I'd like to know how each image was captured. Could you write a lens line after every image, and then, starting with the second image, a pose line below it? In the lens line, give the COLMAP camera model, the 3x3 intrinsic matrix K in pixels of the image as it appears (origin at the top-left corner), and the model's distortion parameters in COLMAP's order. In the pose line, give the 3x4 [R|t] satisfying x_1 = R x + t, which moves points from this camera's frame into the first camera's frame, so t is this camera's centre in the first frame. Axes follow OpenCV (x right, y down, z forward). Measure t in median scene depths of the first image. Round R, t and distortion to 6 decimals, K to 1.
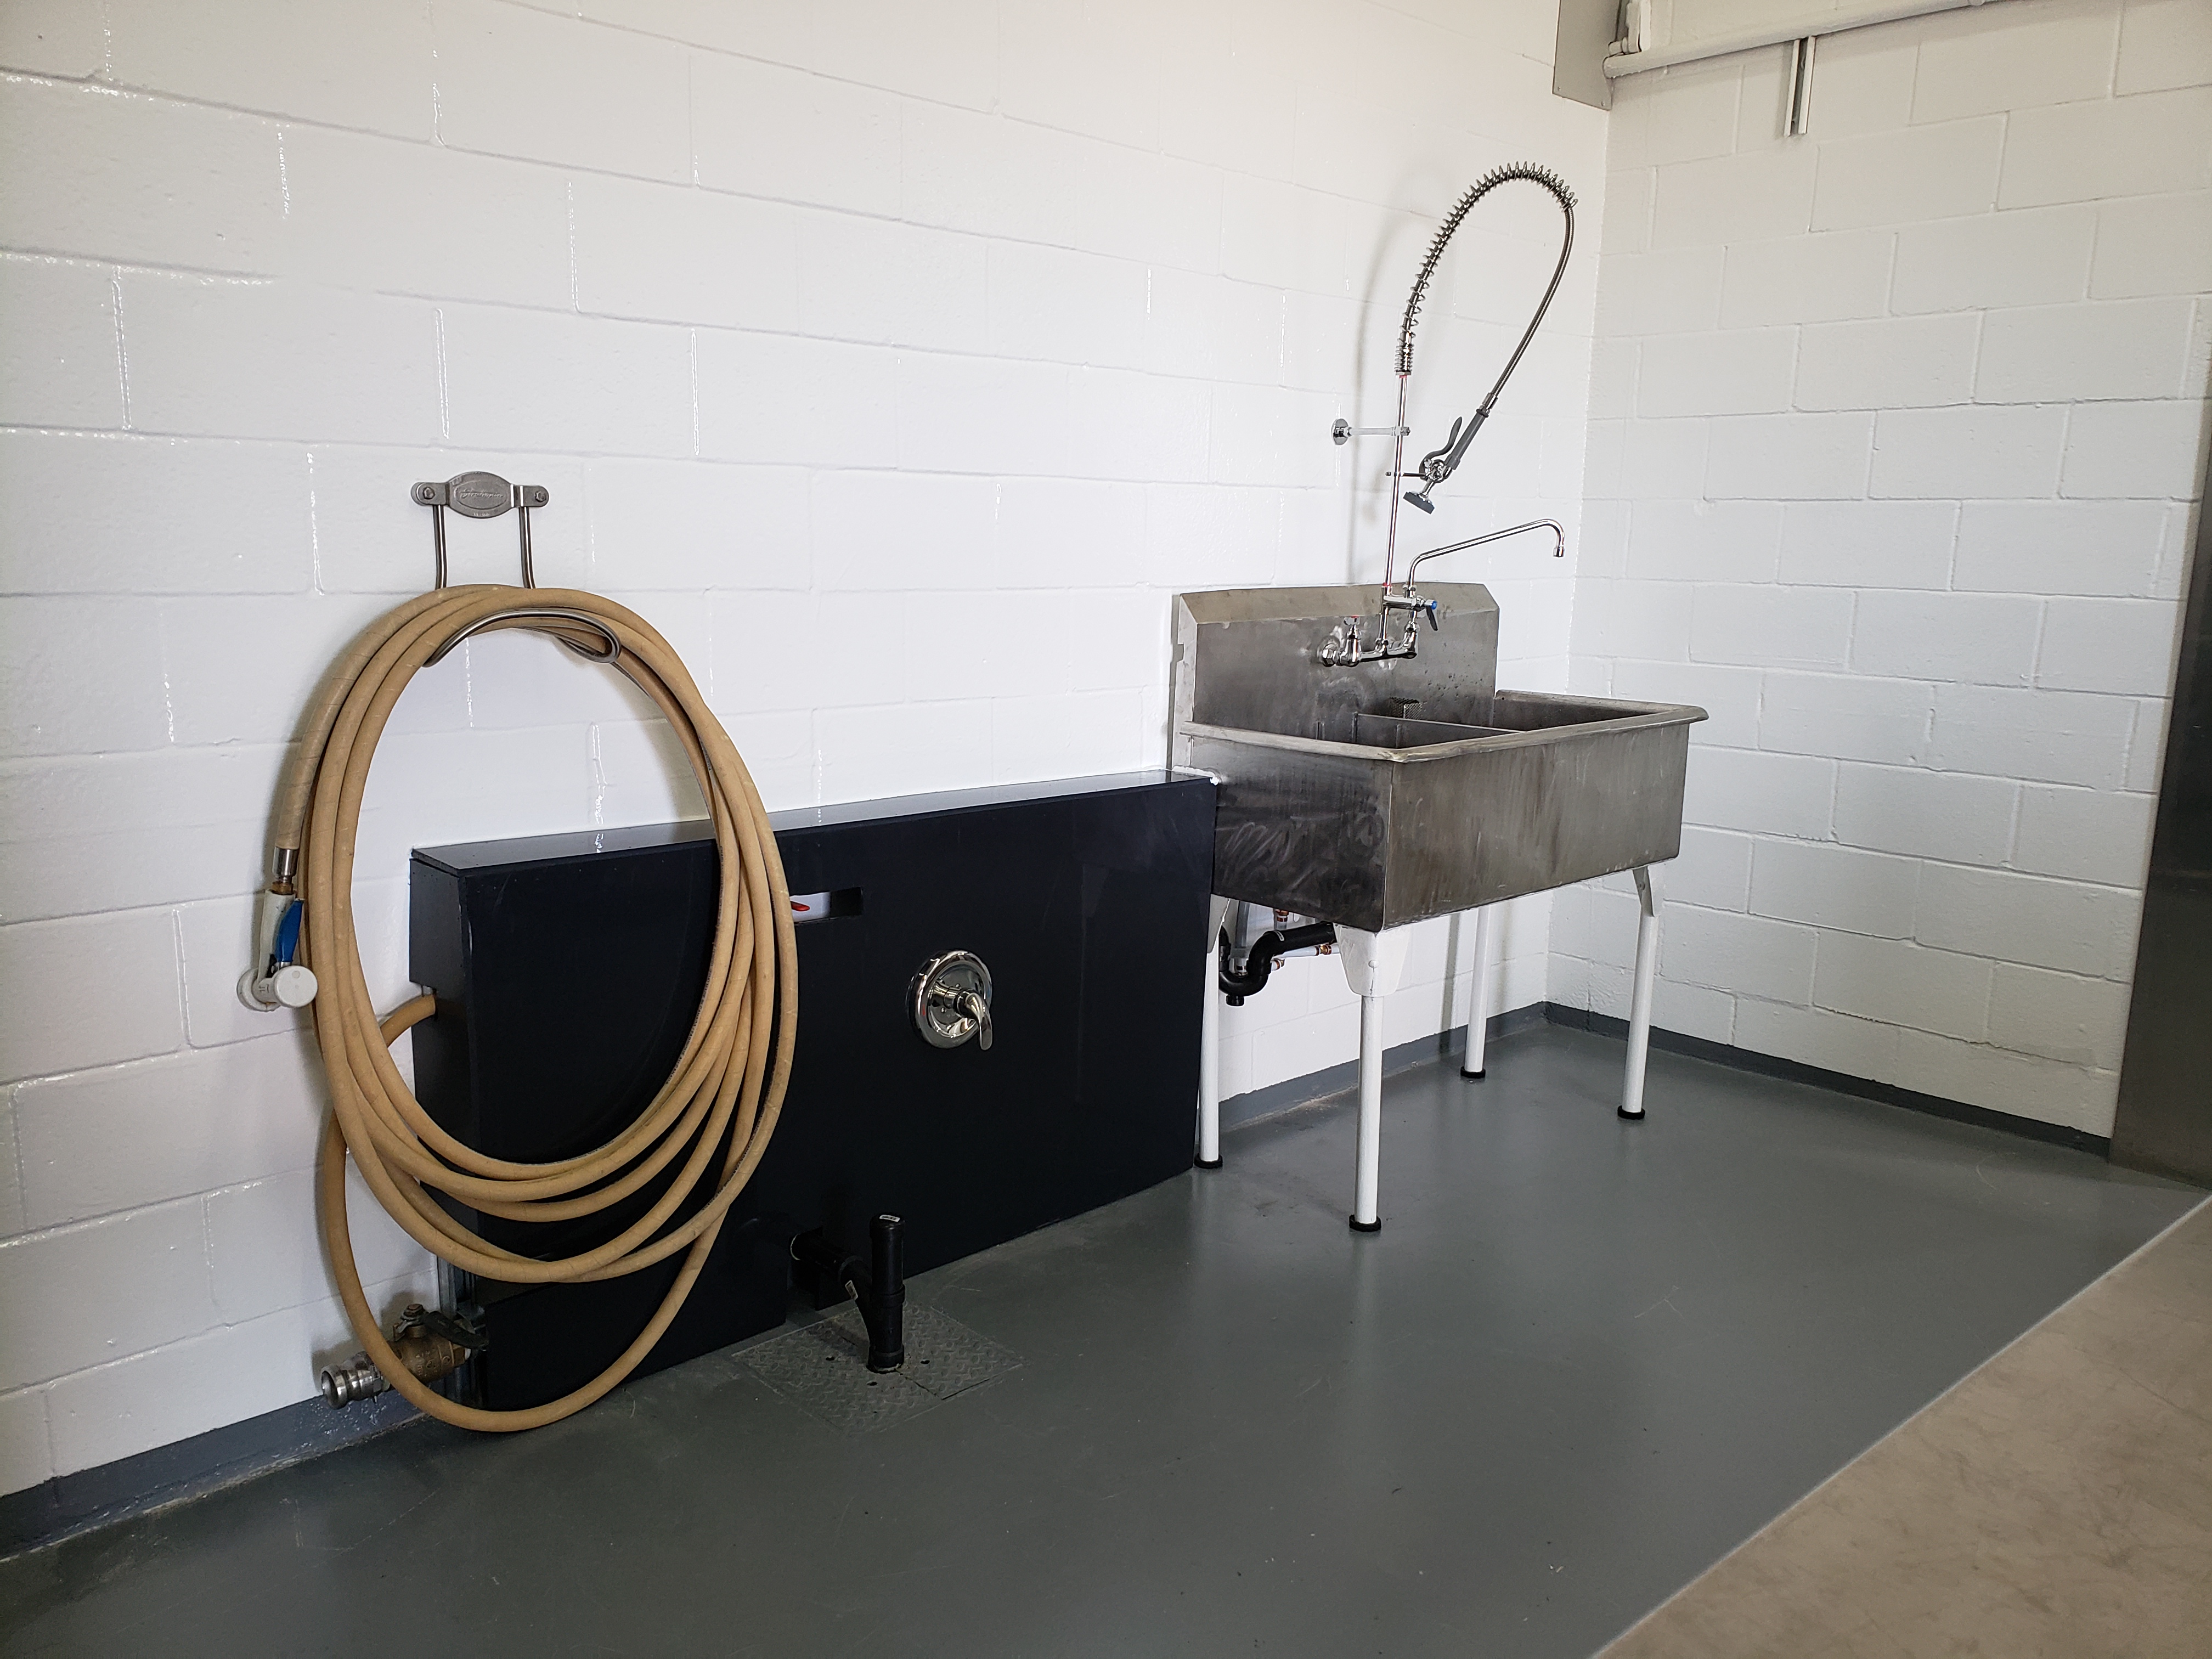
lens RADIAL K [[1699.2, 0, 1106.0], [0, 1699.2, 829.5], [0, 0, 1]] dist [0.045531, -0.001293]
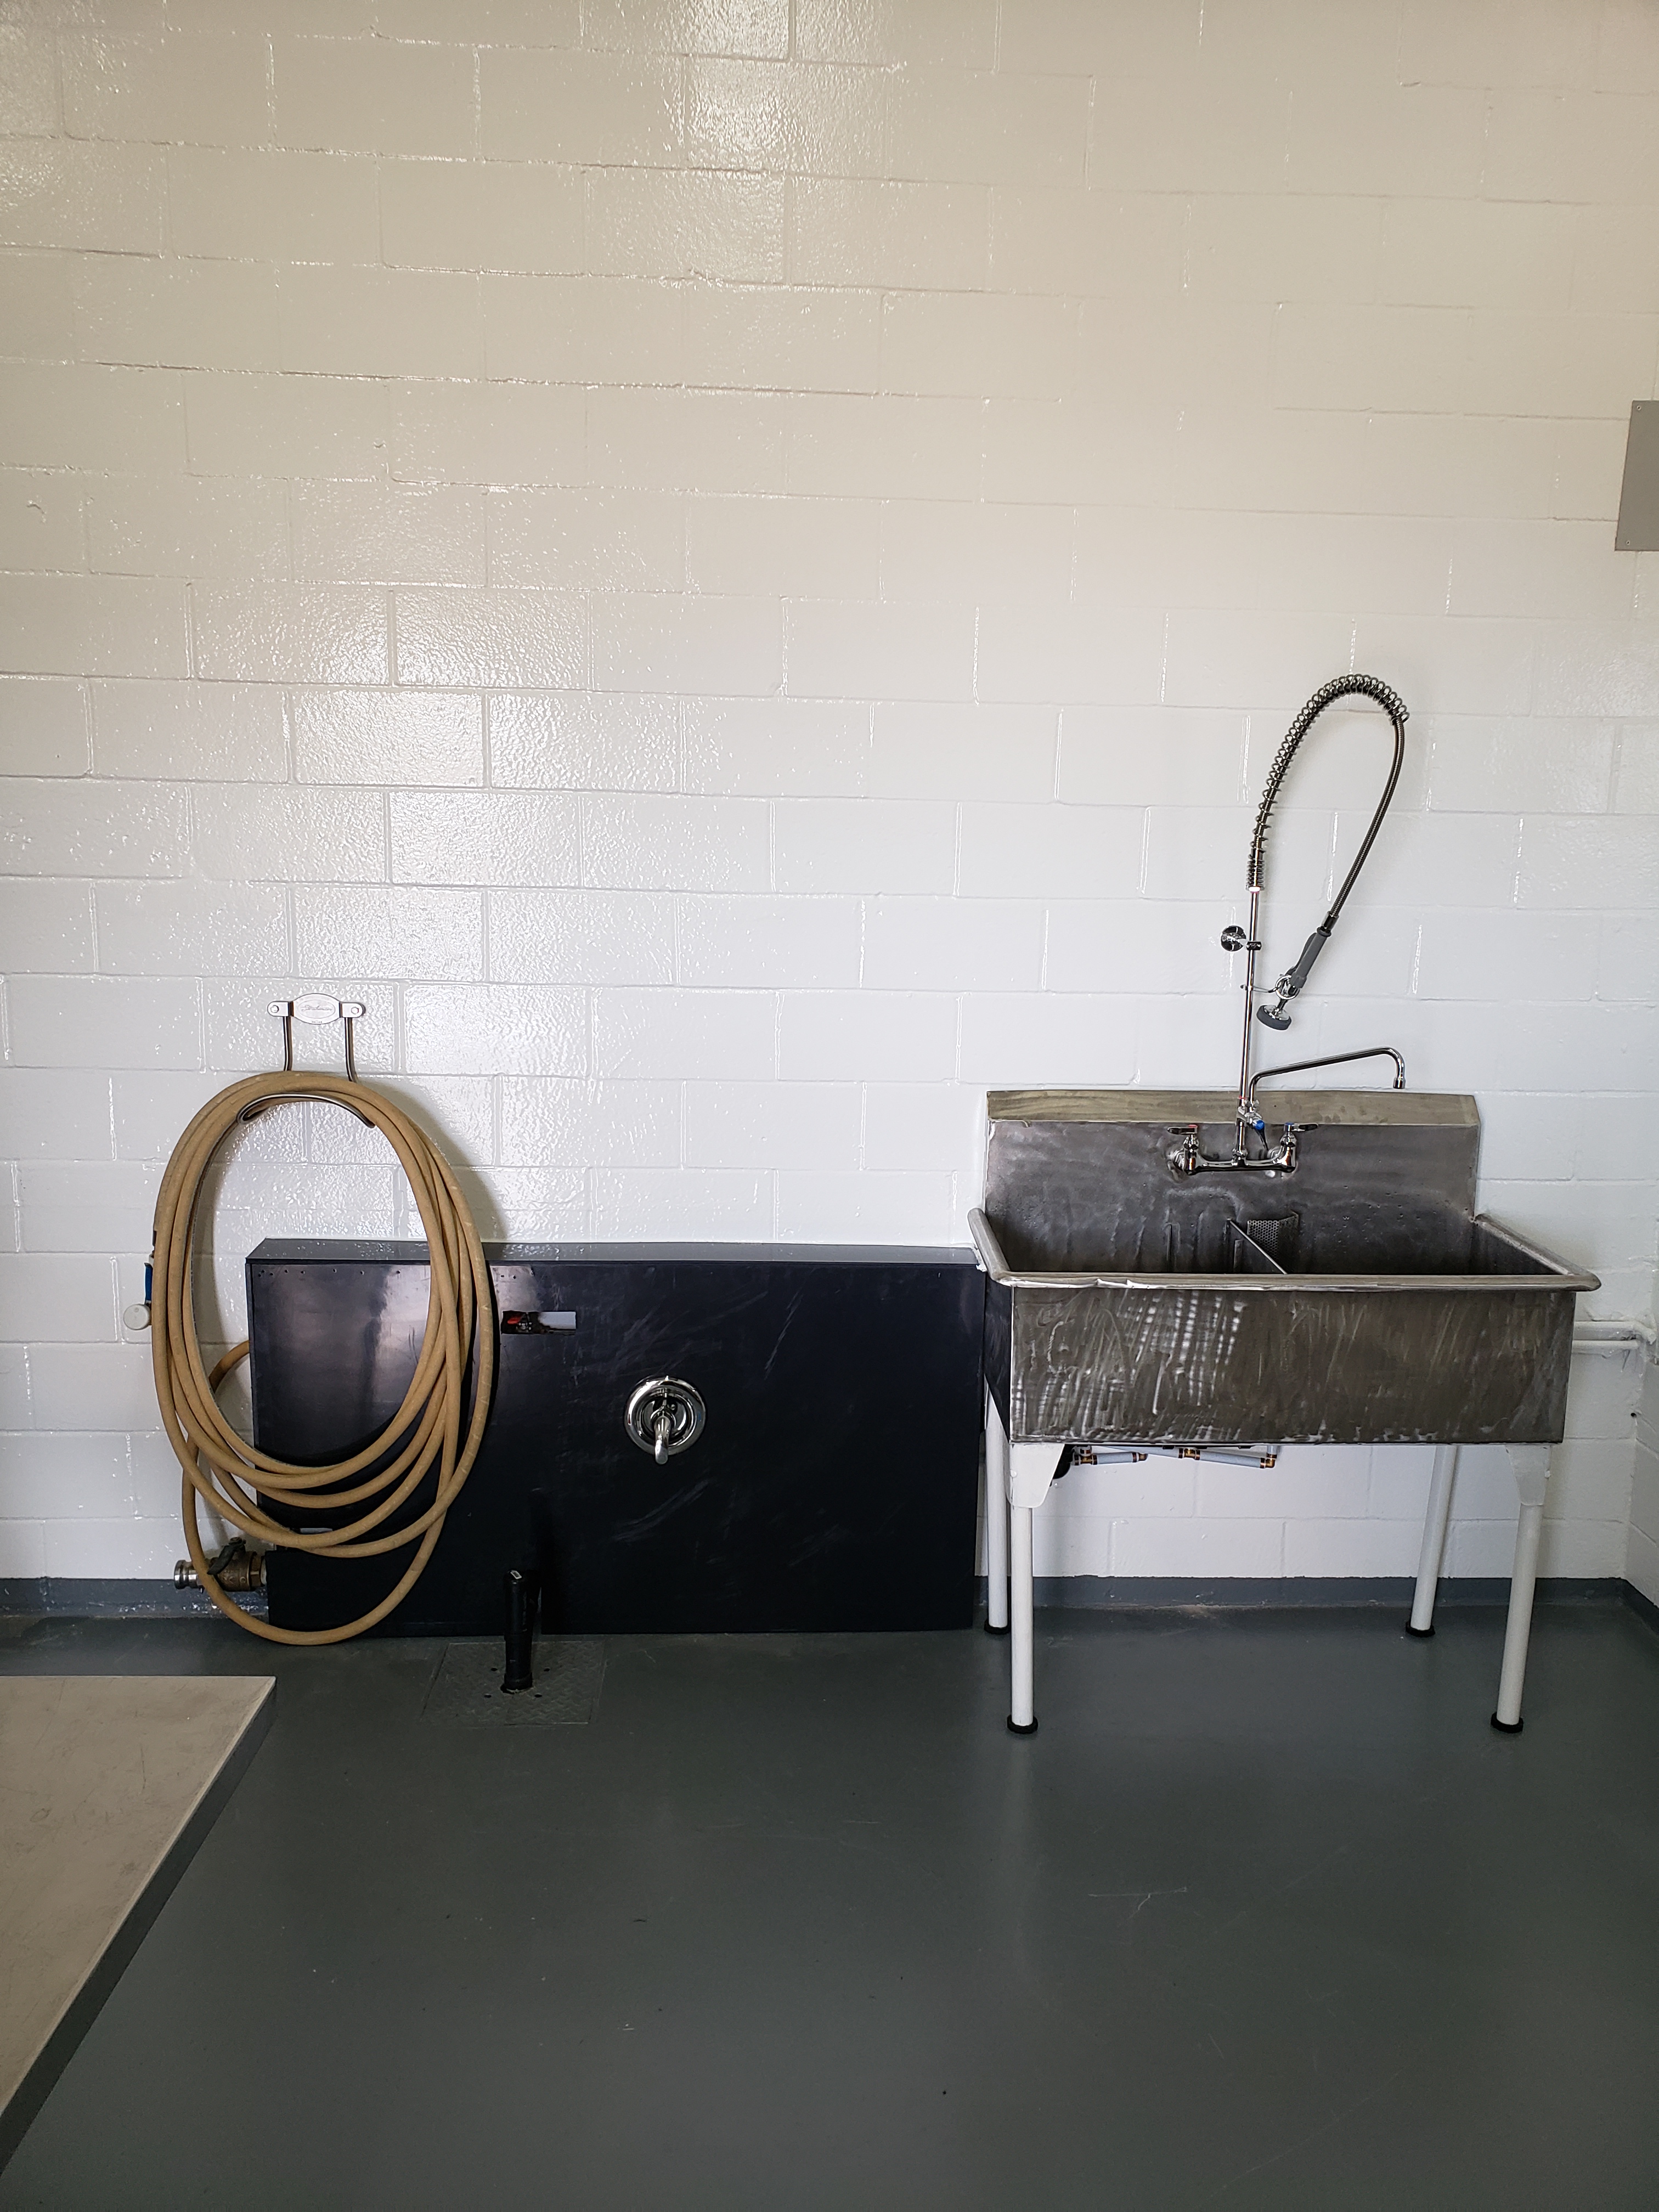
lens RADIAL K [[1703.0, 0, 795.3], [0, 1703.0, 1091.6], [0, 0, 1]] dist [-0.003988, 0.000057]
pose [[0.765988, 0.102546, -0.634623, 0.613946], [-0.123432, 0.992288, 0.011358, -0.132380], [0.630894, 0.069632, 0.772738, 0.096006]]
